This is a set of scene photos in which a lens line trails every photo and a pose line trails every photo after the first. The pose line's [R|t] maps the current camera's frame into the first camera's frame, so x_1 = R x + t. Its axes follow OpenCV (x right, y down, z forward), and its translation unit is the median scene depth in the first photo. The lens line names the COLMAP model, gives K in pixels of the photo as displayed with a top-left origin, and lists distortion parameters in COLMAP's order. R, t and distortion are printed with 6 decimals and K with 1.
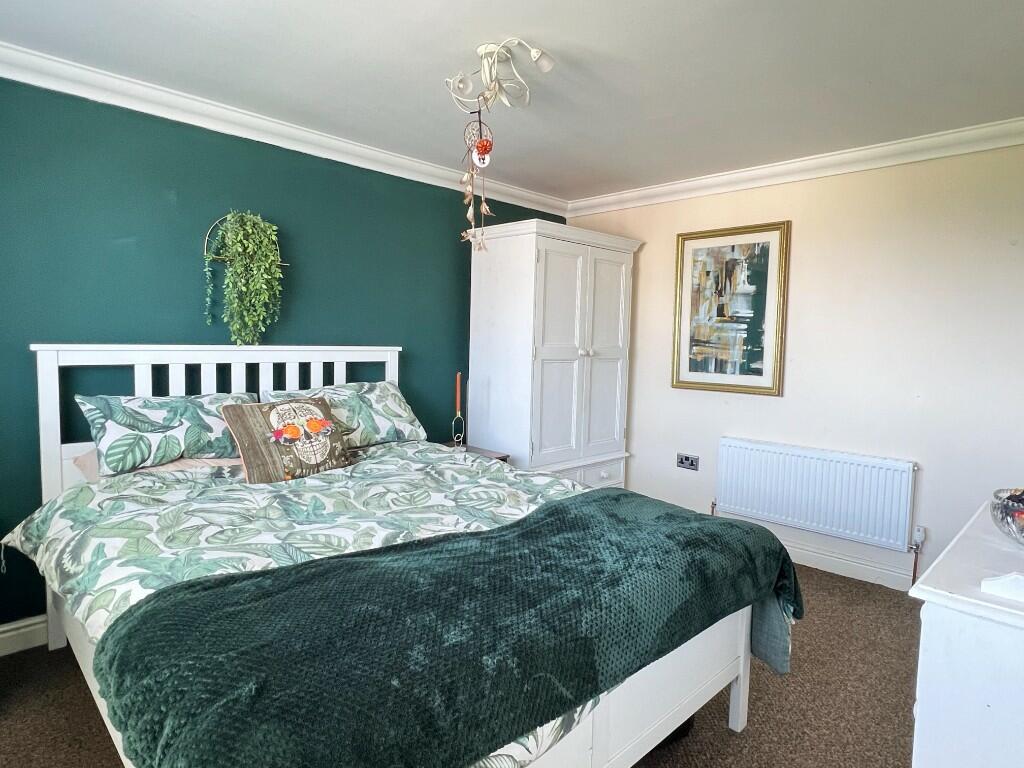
lens RADIAL K [[595.9, 0, 509.8], [0, 595.9, 383.6], [0, 0, 1]] dist [-0.000290, -0.000009]
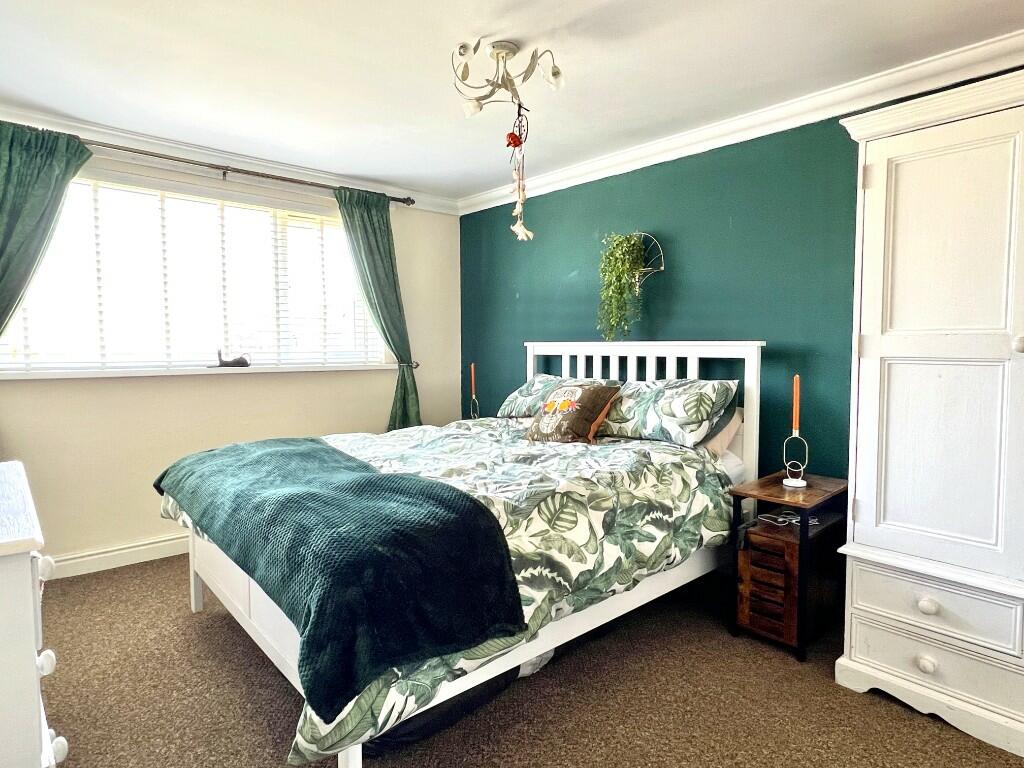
lens RADIAL K [[595.9, 0, 510.5], [0, 595.9, 382.9], [0, 0, 1]] dist [-0.000290, -0.000009]
pose [[-0.082752, 0.053267, -0.995146, 0.774131], [-0.061916, 0.996367, 0.058481, -0.035341], [0.994645, 0.066455, -0.079154, 0.840799]]
